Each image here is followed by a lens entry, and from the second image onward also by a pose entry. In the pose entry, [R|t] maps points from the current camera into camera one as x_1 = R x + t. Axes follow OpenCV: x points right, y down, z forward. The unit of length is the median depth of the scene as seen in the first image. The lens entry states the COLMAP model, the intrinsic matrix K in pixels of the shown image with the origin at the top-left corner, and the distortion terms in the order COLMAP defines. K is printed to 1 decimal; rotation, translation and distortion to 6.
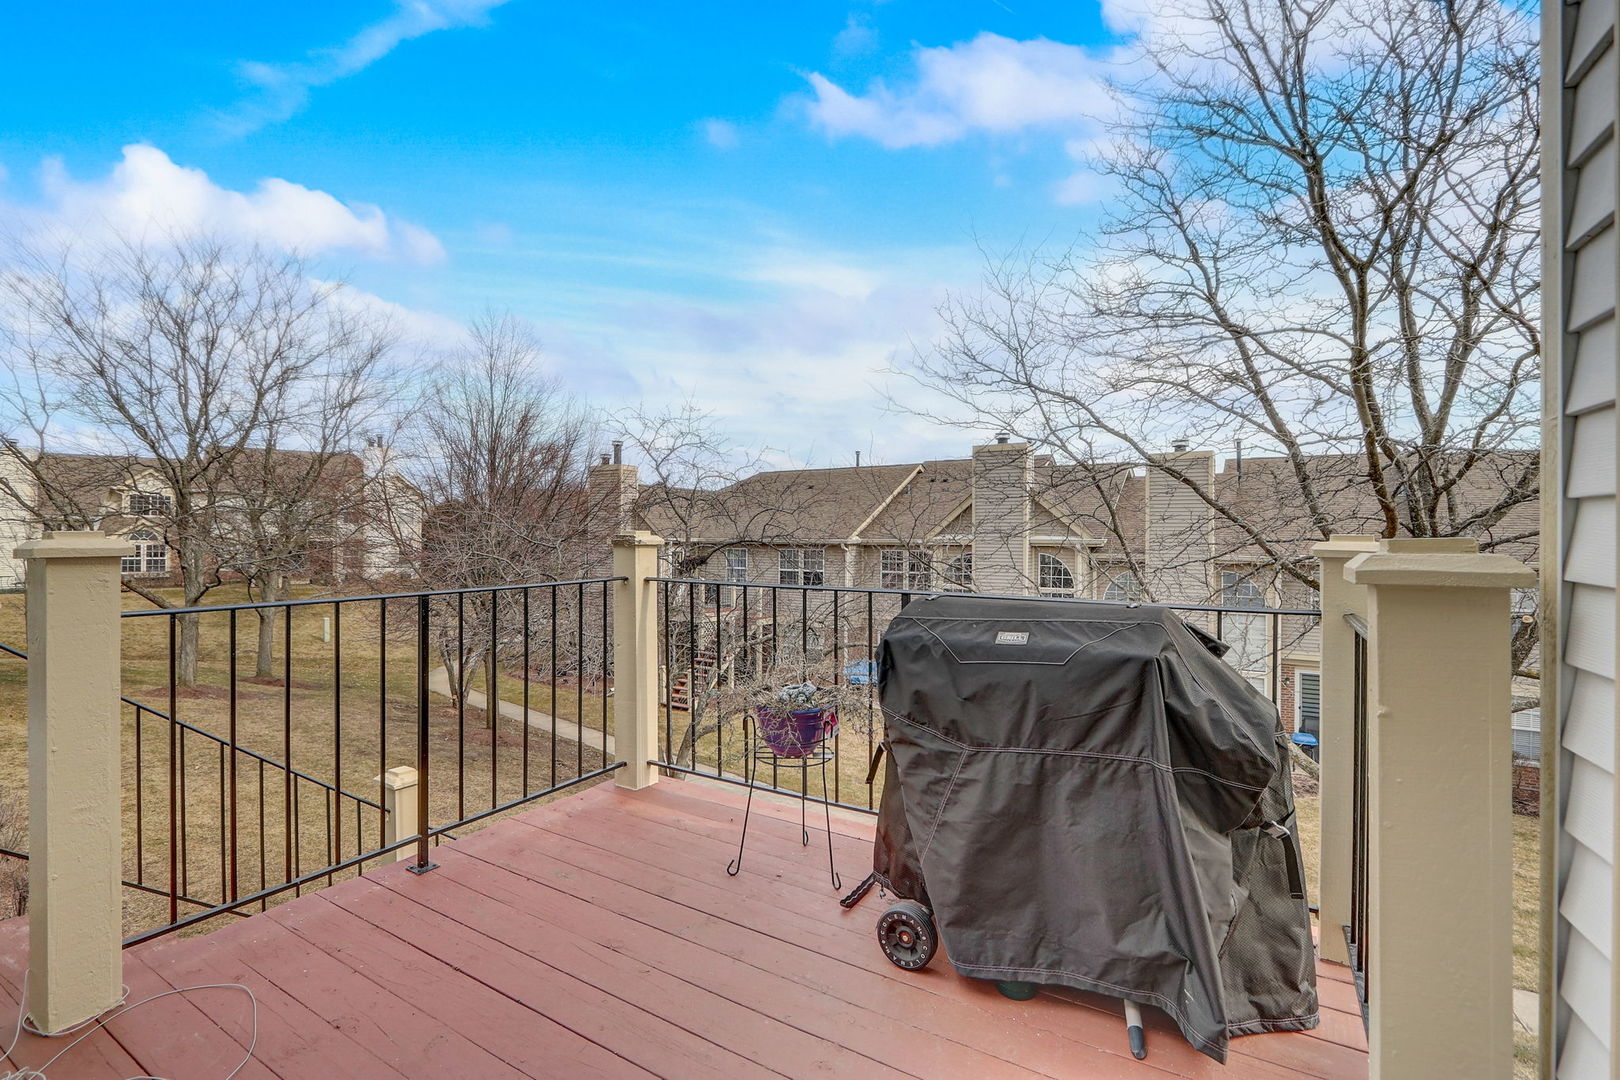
lens RADIAL K [[742.7, 0, 793.4], [0, 742.7, 541.8], [0, 0, 1]] dist [-0.013323, 0.000230]
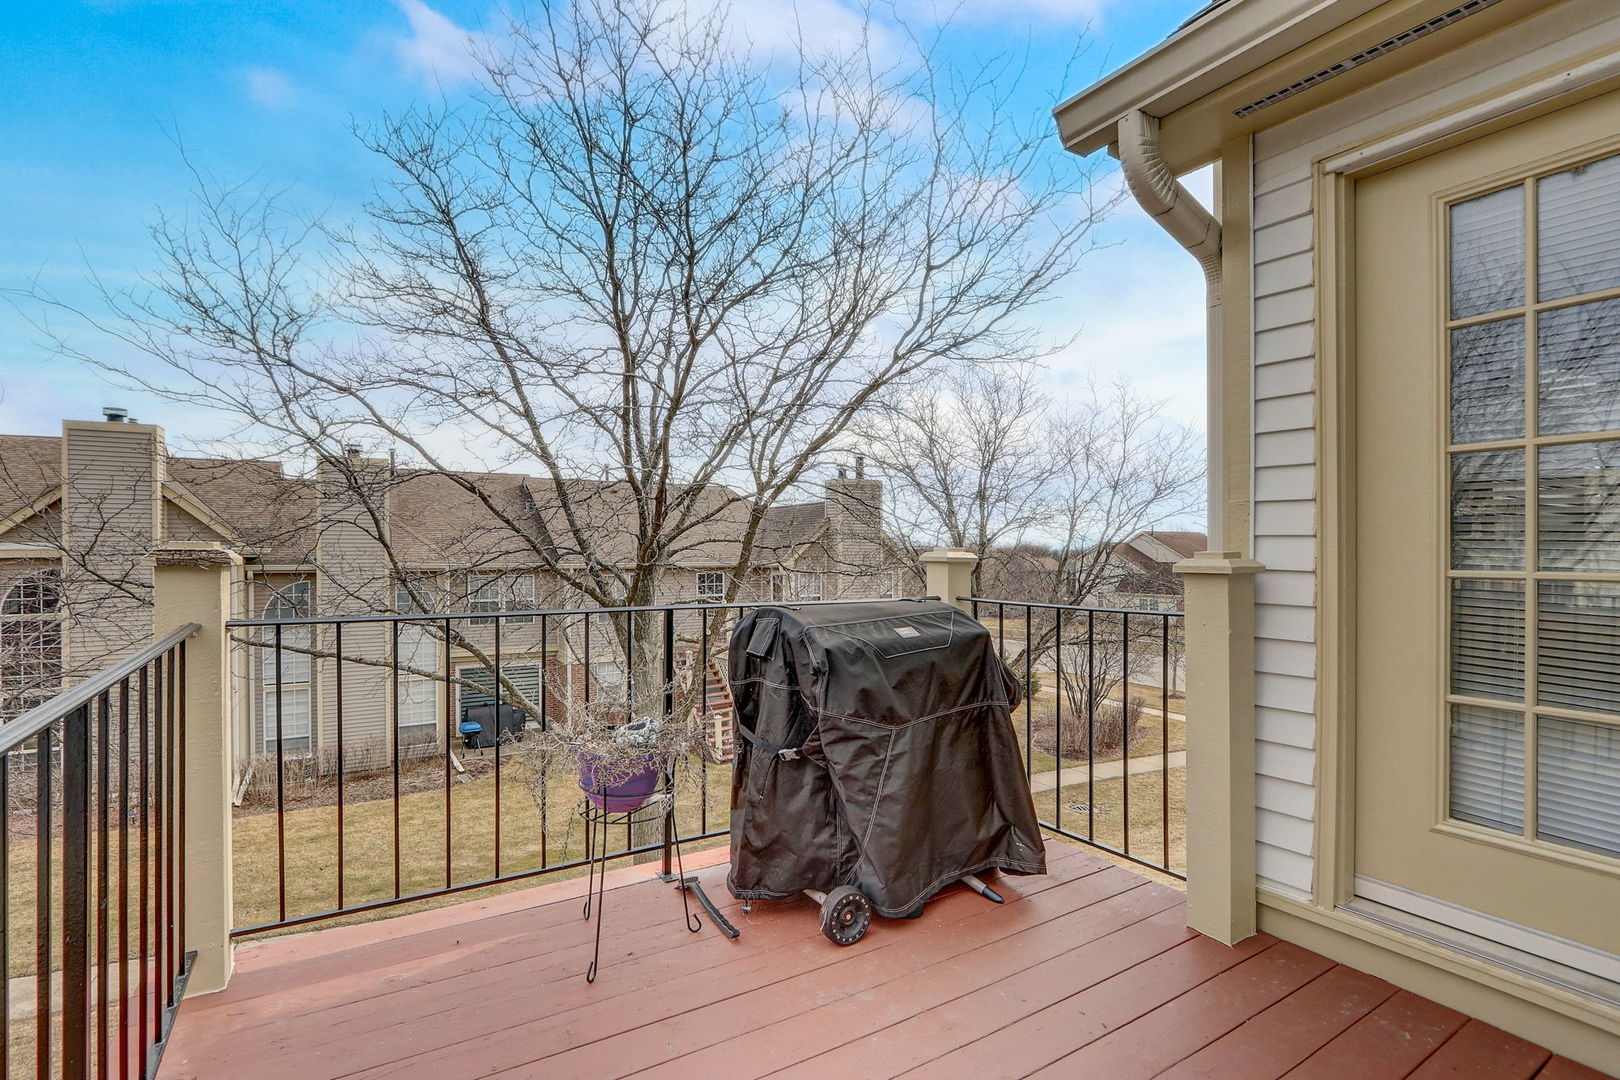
lens RADIAL K [[747.9, 0, 806.6], [0, 747.9, 544.9], [0, 0, 1]] dist [-0.035241, -0.000032]
pose [[0.447941, -0.001285, 0.894062, -0.715887], [0.006363, 0.999978, -0.001750, -0.012065], [-0.894040, 0.006473, 0.447939, 0.467390]]
